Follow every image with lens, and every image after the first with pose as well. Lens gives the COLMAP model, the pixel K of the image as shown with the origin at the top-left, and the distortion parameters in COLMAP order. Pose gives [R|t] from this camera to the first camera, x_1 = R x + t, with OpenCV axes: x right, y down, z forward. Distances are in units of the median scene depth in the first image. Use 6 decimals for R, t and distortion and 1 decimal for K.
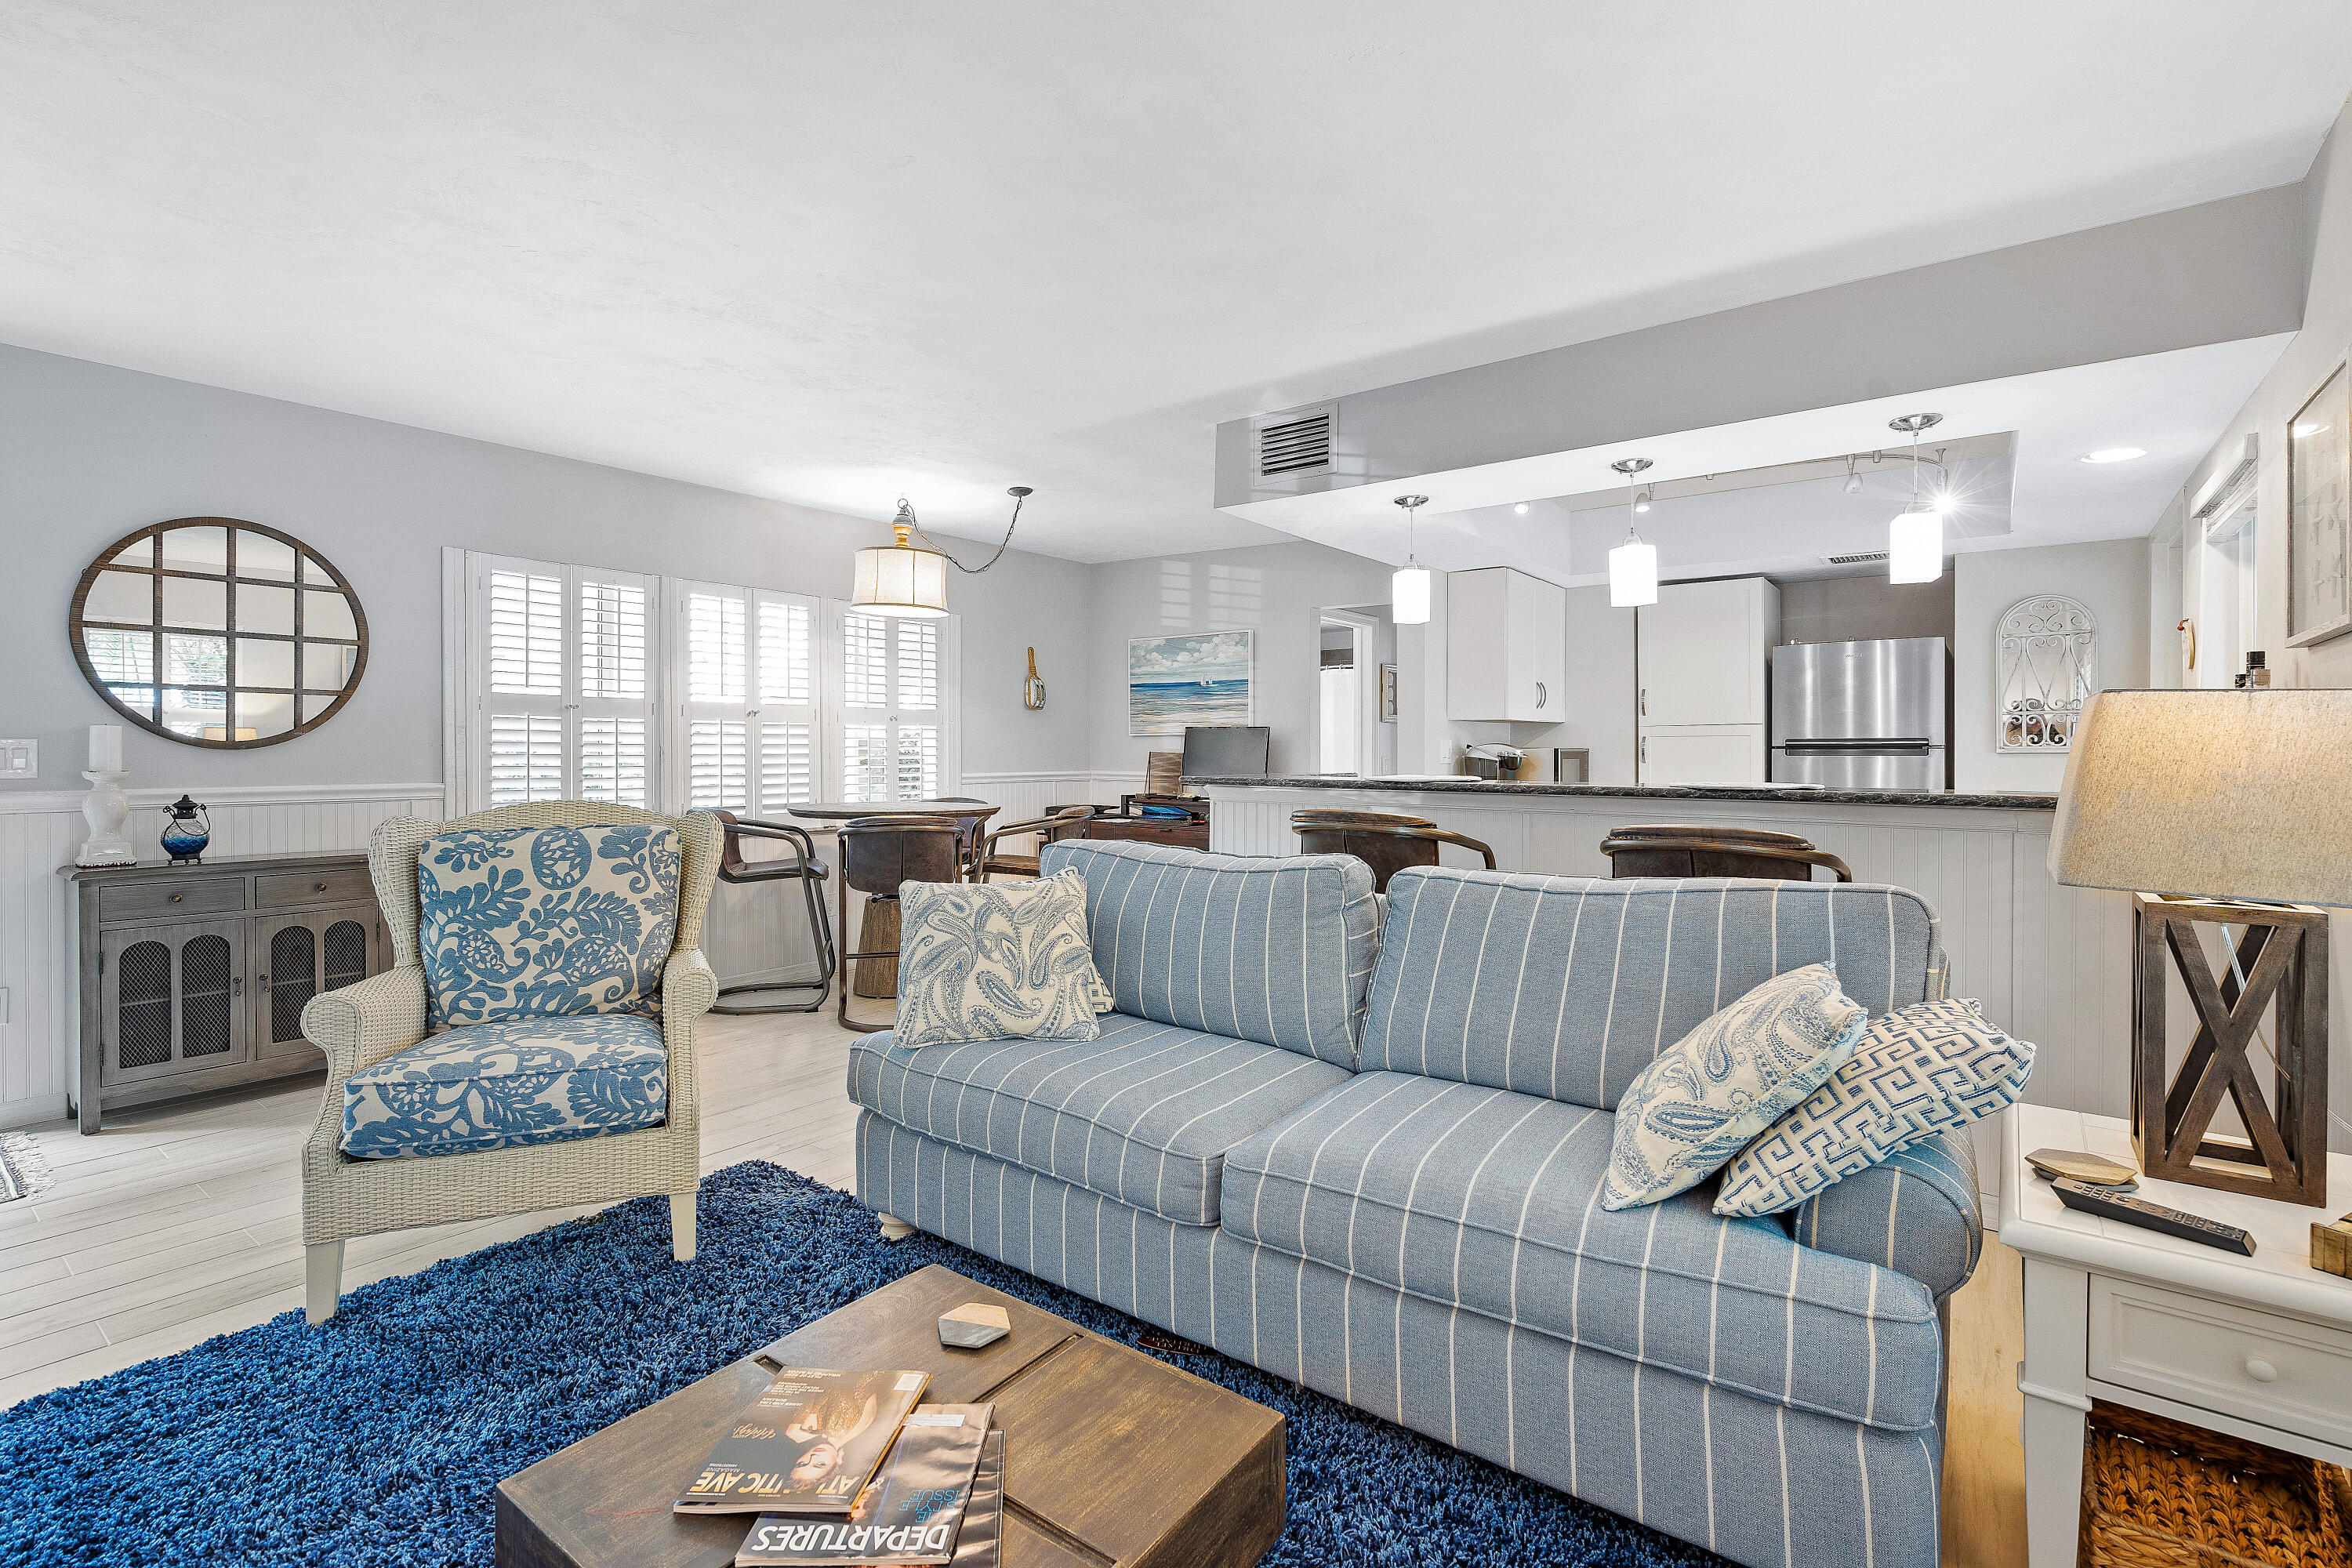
lens RADIAL K [[1066.6, 0, 1145.0], [0, 1066.6, 779.0], [0, 0, 1]] dist [-0.000986, 0.000237]
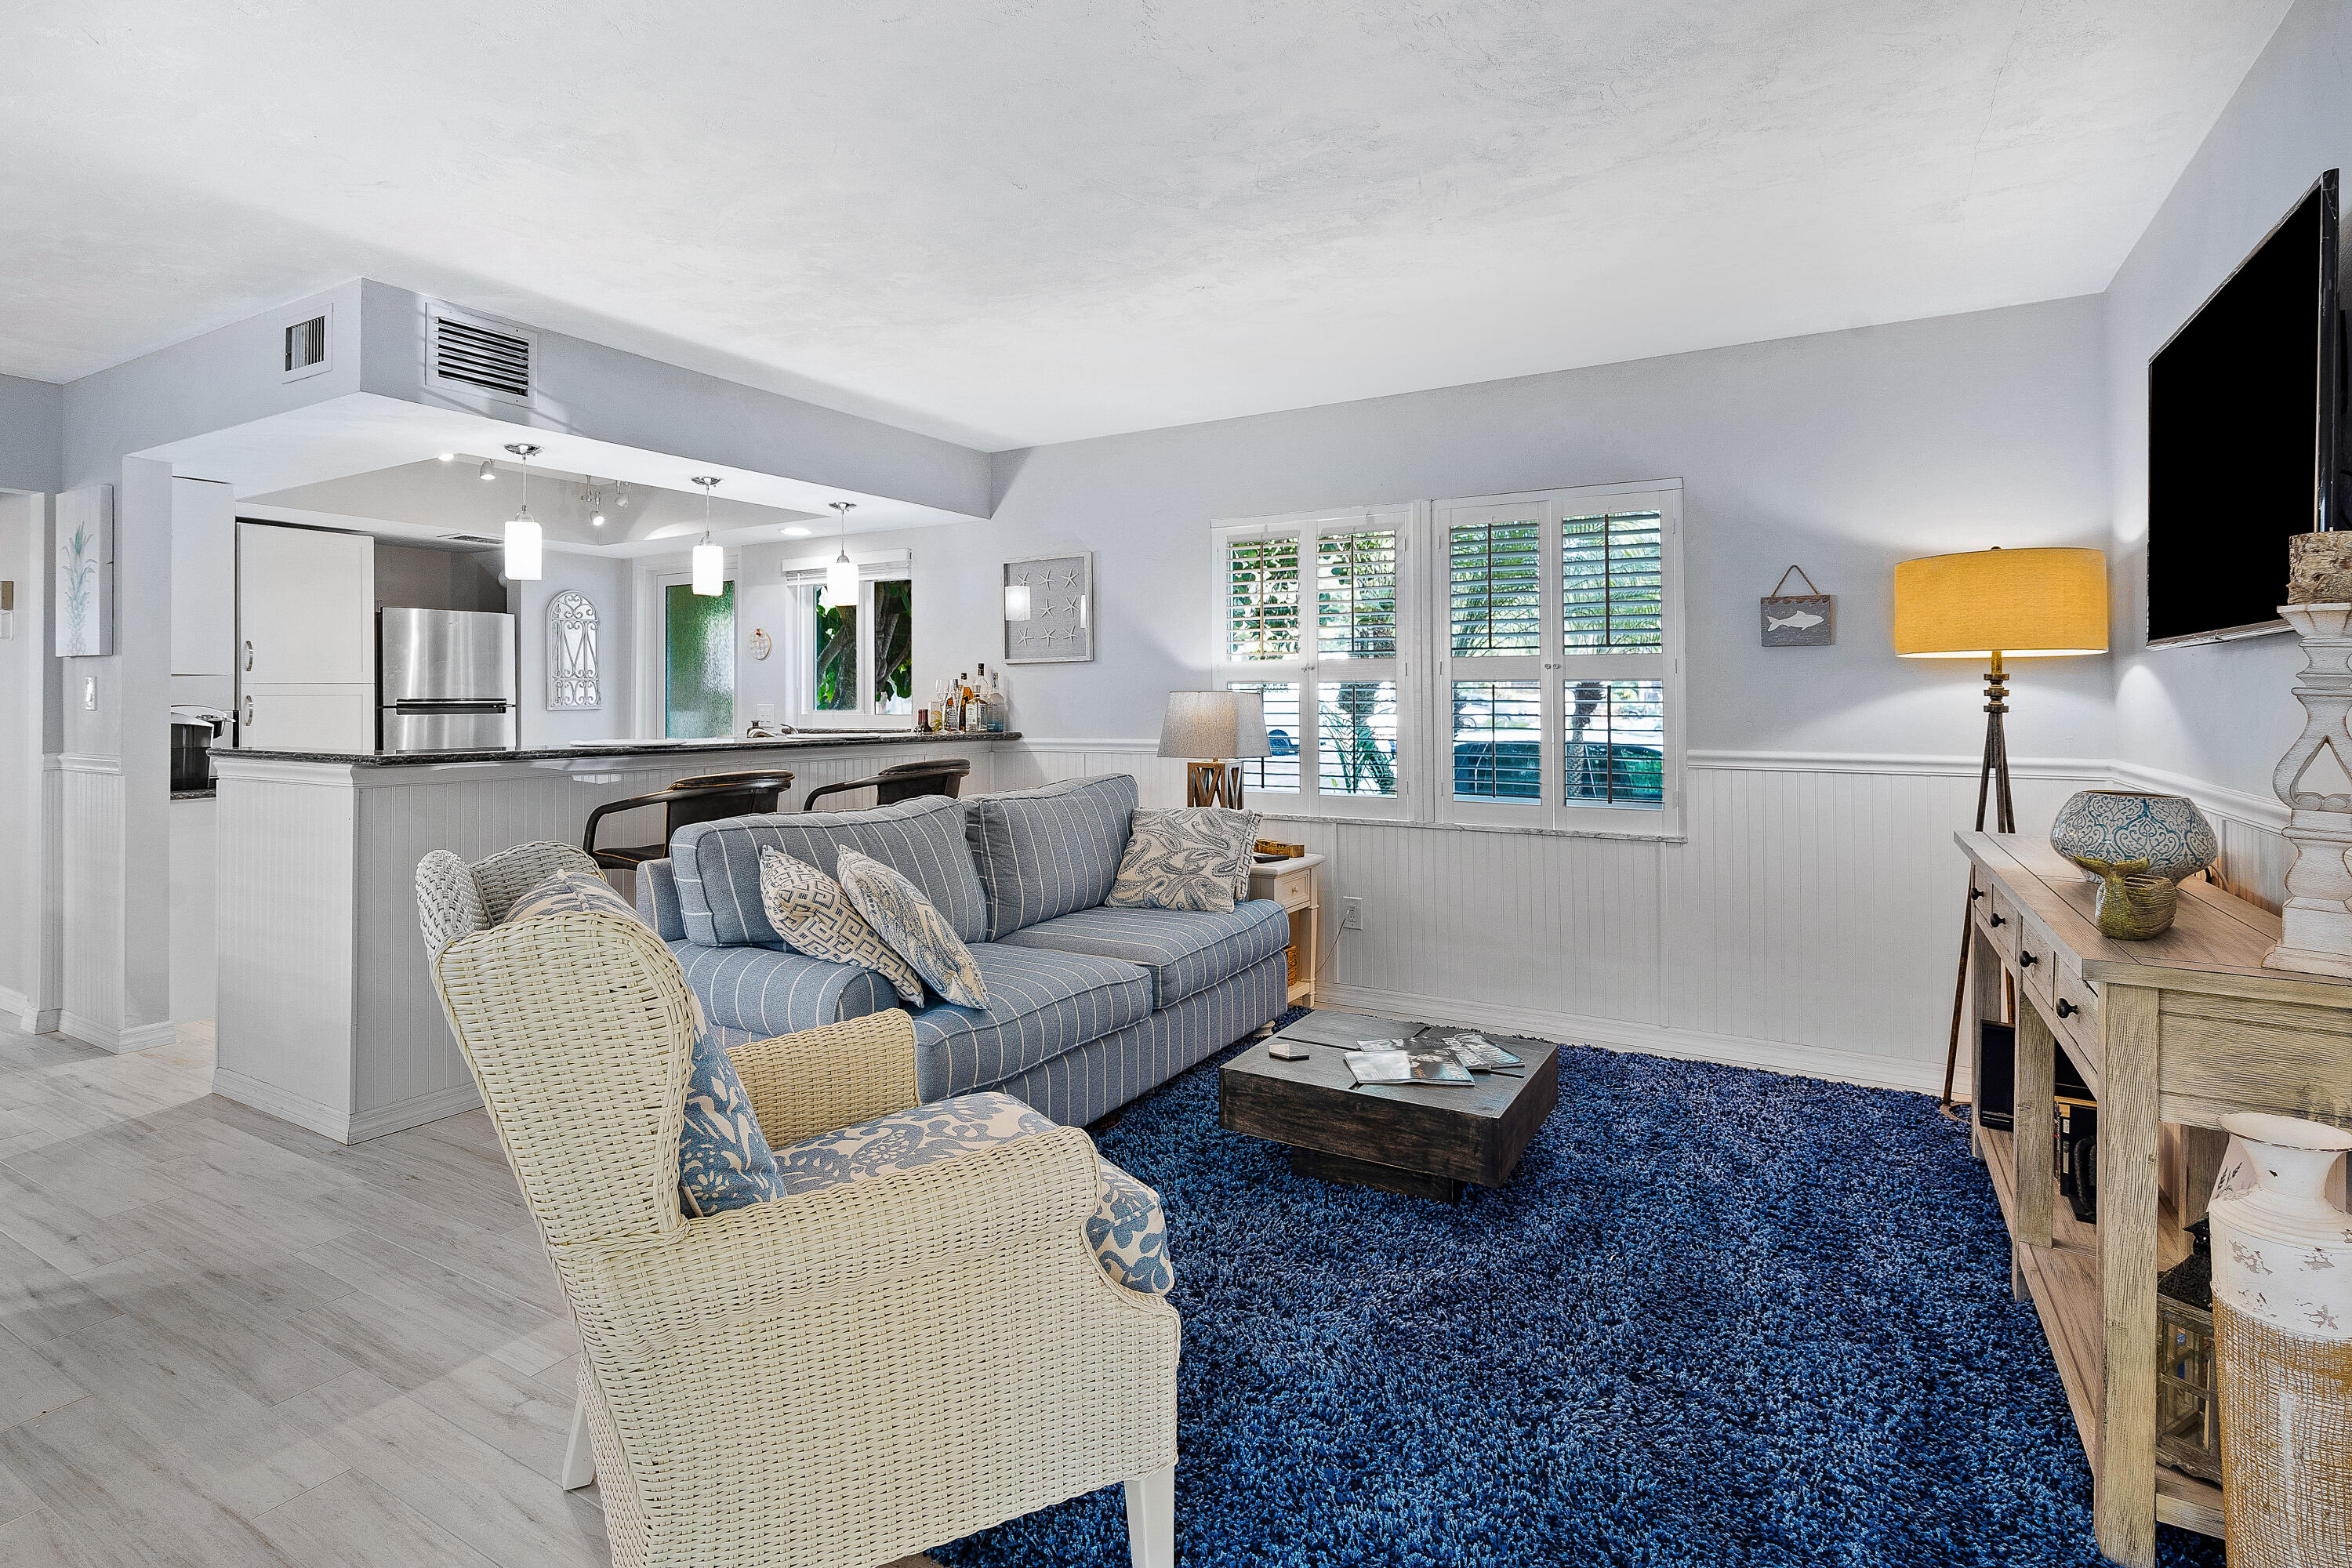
lens RADIAL K [[1202.2, 0, 1109.9], [0, 1202.2, 694.2], [0, 0, 1]] dist [-0.002867, -0.000419]
pose [[-0.099547, 0.002605, 0.995029, -0.675604], [0.029382, 0.999568, 0.000323, -0.024990], [-0.994599, 0.029268, -0.099580, 0.480360]]
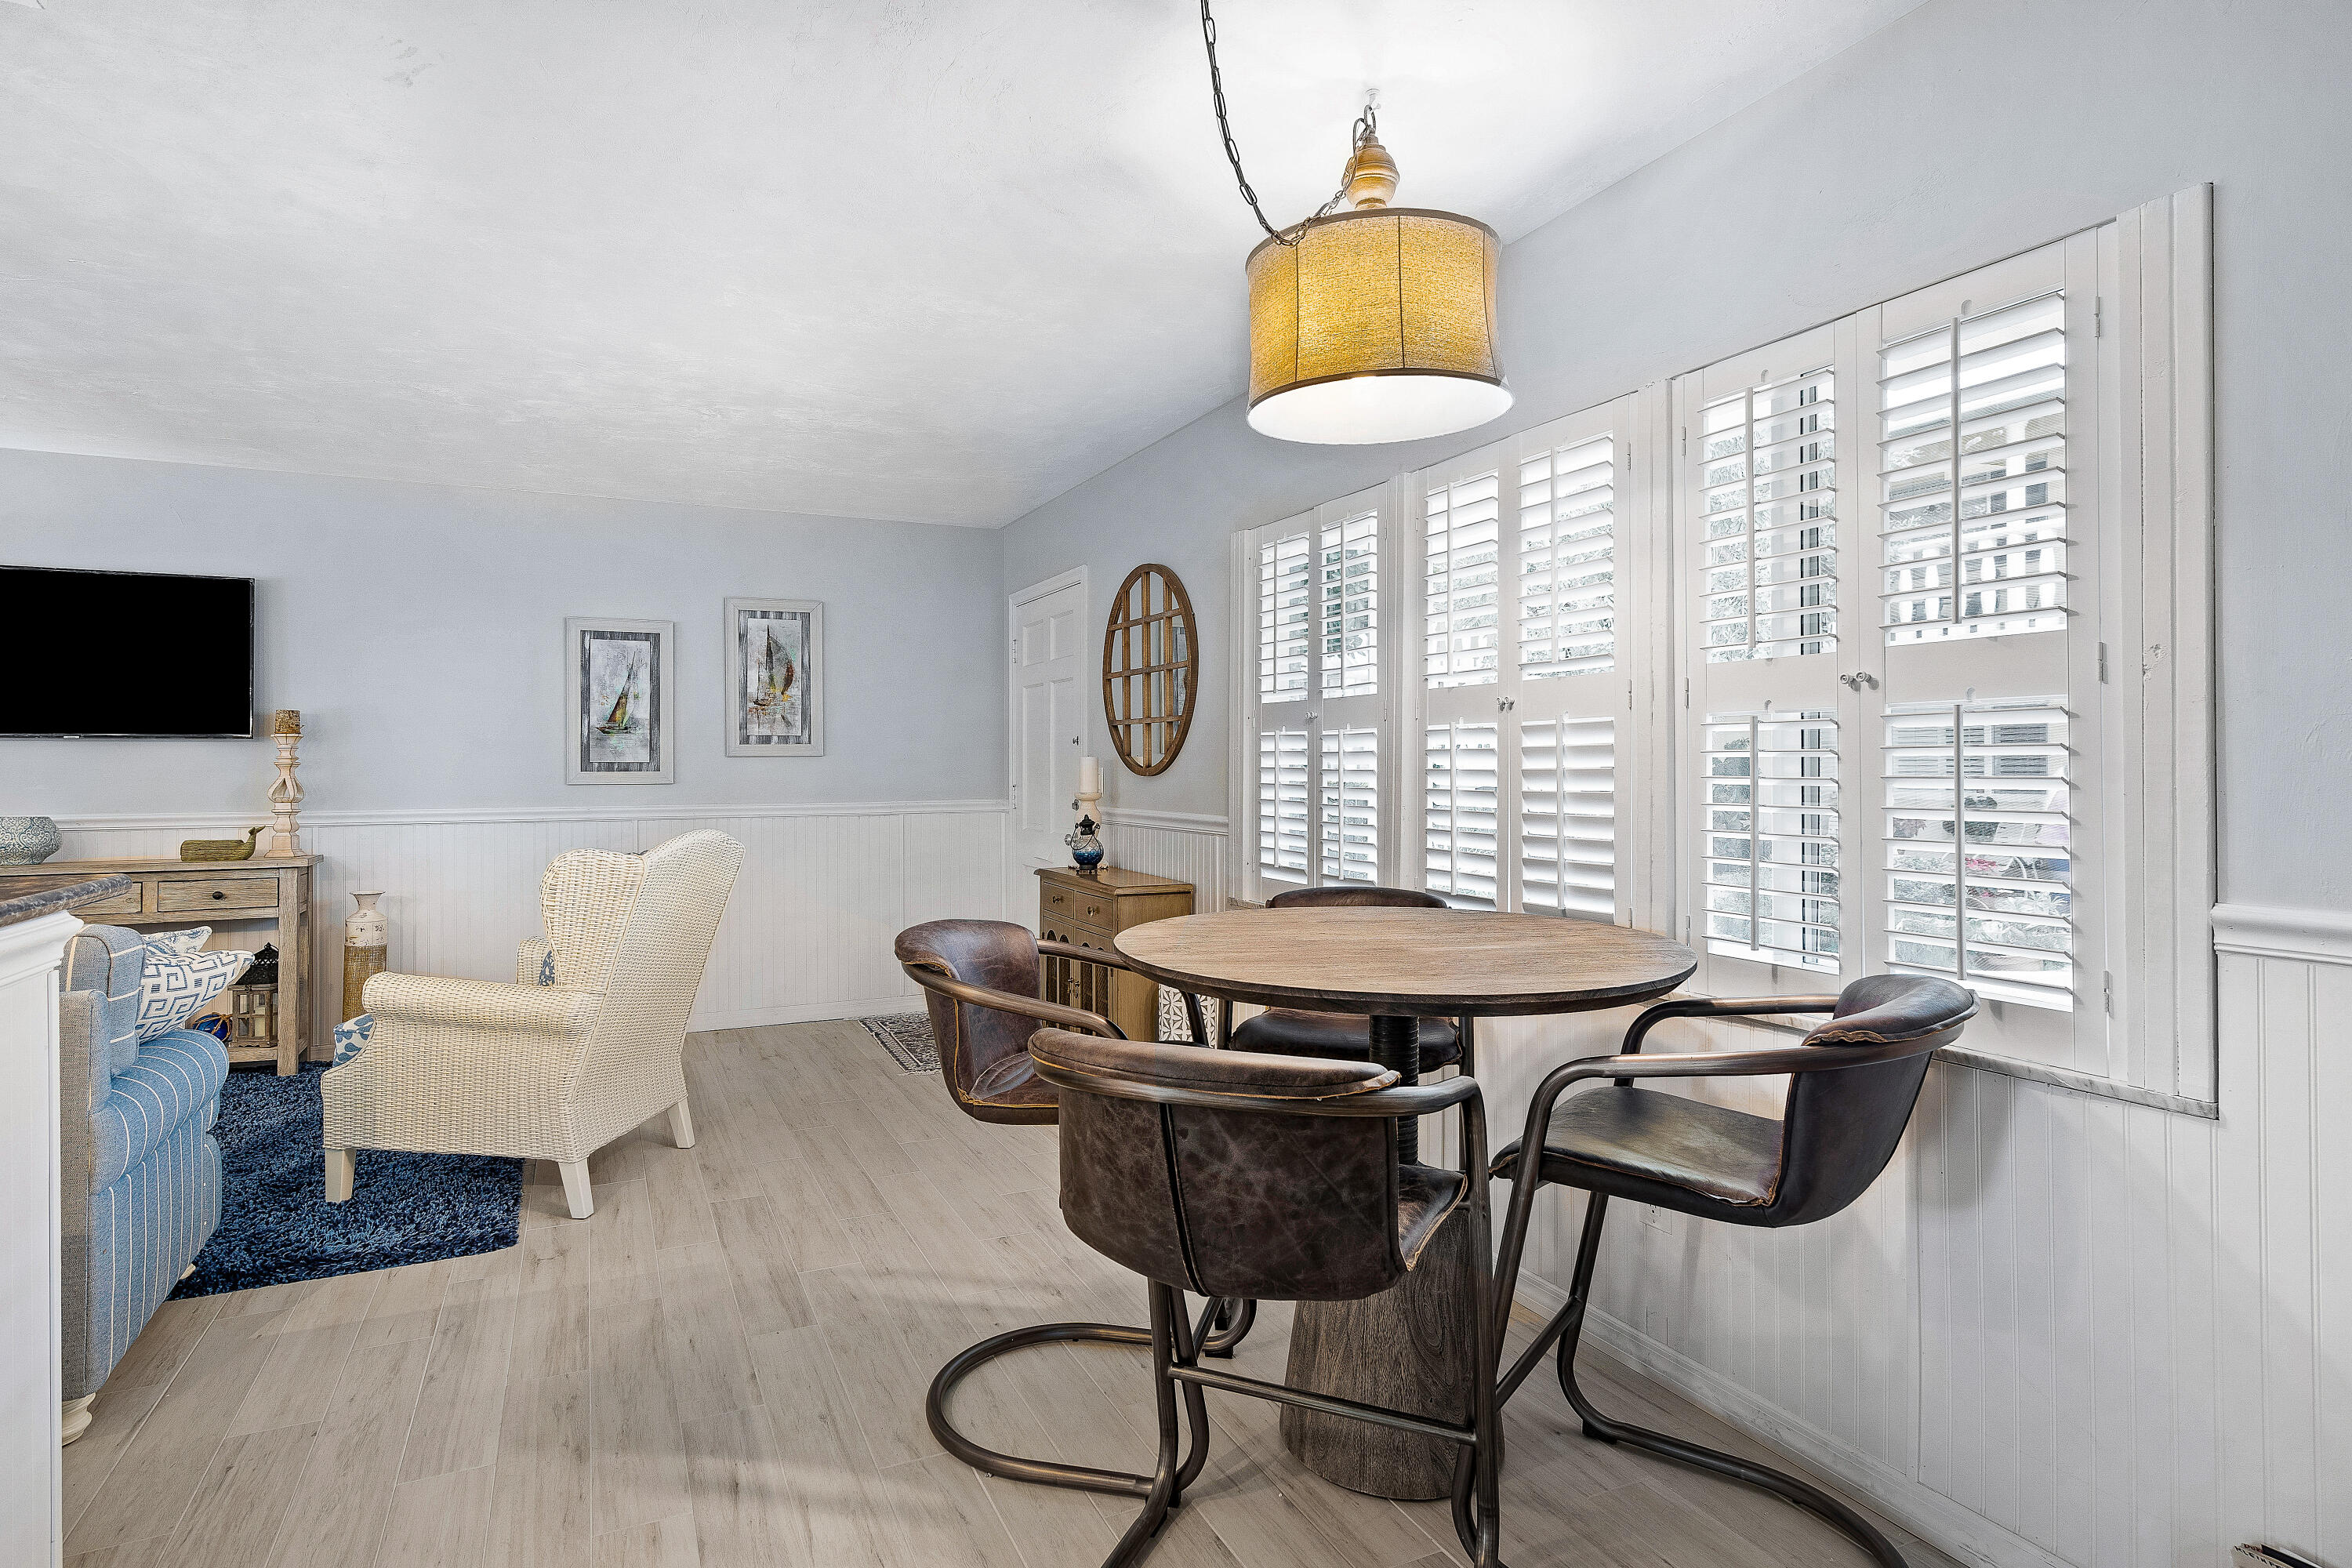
lens RADIAL K [[1225.6, 0, 1172.8], [0, 1225.6, 754.2], [0, 0, 1]] dist [-0.000076, -0.000187]
pose [[-0.448404, -0.007656, -0.893798, 0.192209], [-0.022255, 0.999749, 0.002602, -0.041523], [0.893554, 0.021059, -0.448462, 1.213914]]
